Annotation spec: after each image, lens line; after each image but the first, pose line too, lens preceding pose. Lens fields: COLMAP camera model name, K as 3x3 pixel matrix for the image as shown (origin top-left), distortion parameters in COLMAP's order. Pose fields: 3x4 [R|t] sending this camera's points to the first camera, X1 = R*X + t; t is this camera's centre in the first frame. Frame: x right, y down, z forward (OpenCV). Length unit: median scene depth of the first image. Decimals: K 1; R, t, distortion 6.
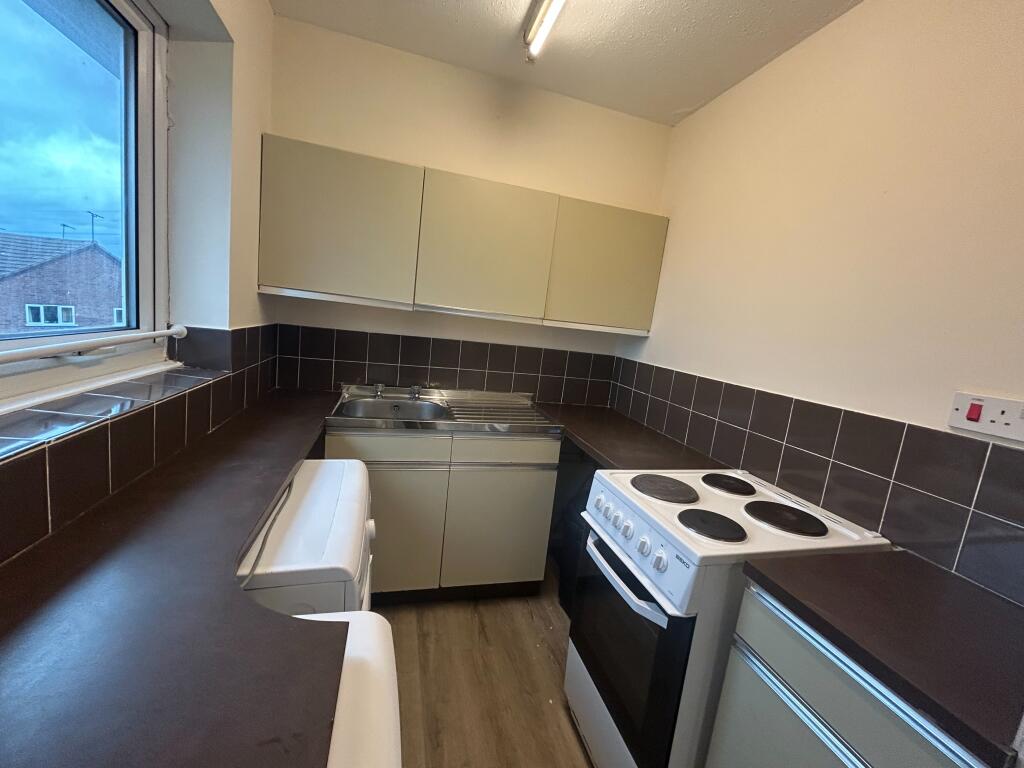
lens RADIAL K [[410.3, 0, 508.0], [0, 410.3, 379.8], [0, 0, 1]] dist [-0.002652, 0.001985]
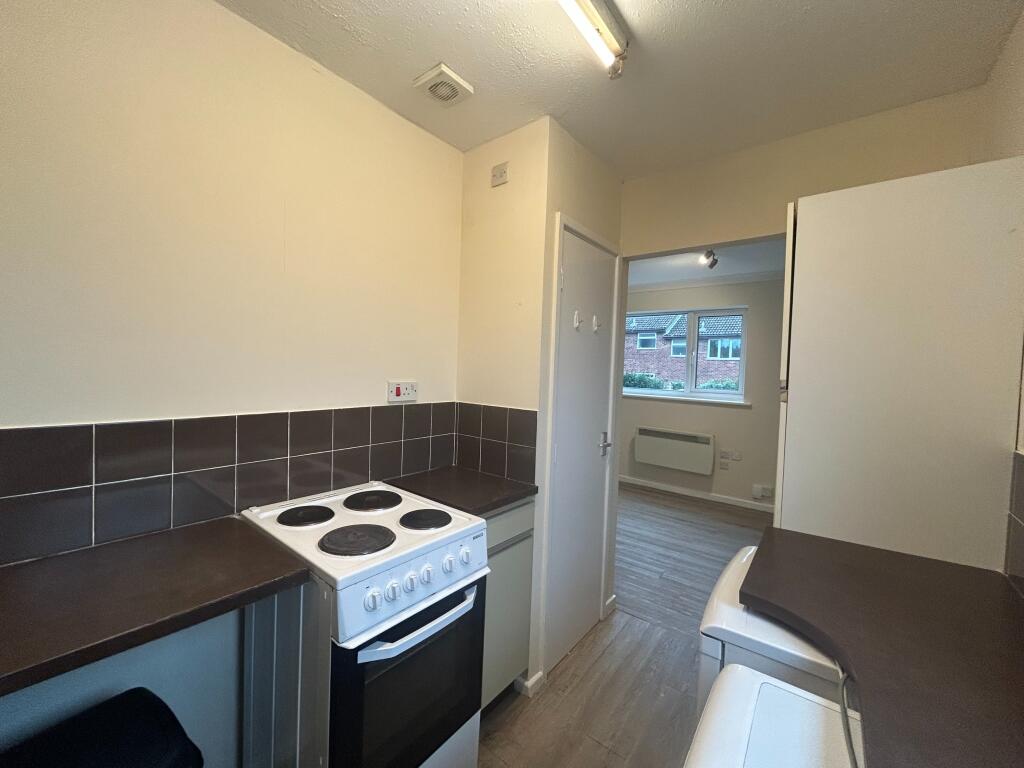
lens RADIAL K [[410.3, 0, 512.0], [0, 410.3, 380.9], [0, 0, 1]] dist [-0.002652, 0.001985]
pose [[-0.586999, -0.162846, 0.793040, -0.473541], [0.014751, 0.977247, 0.211590, -0.259868], [-0.809453, 0.135901, -0.571241, 1.195451]]
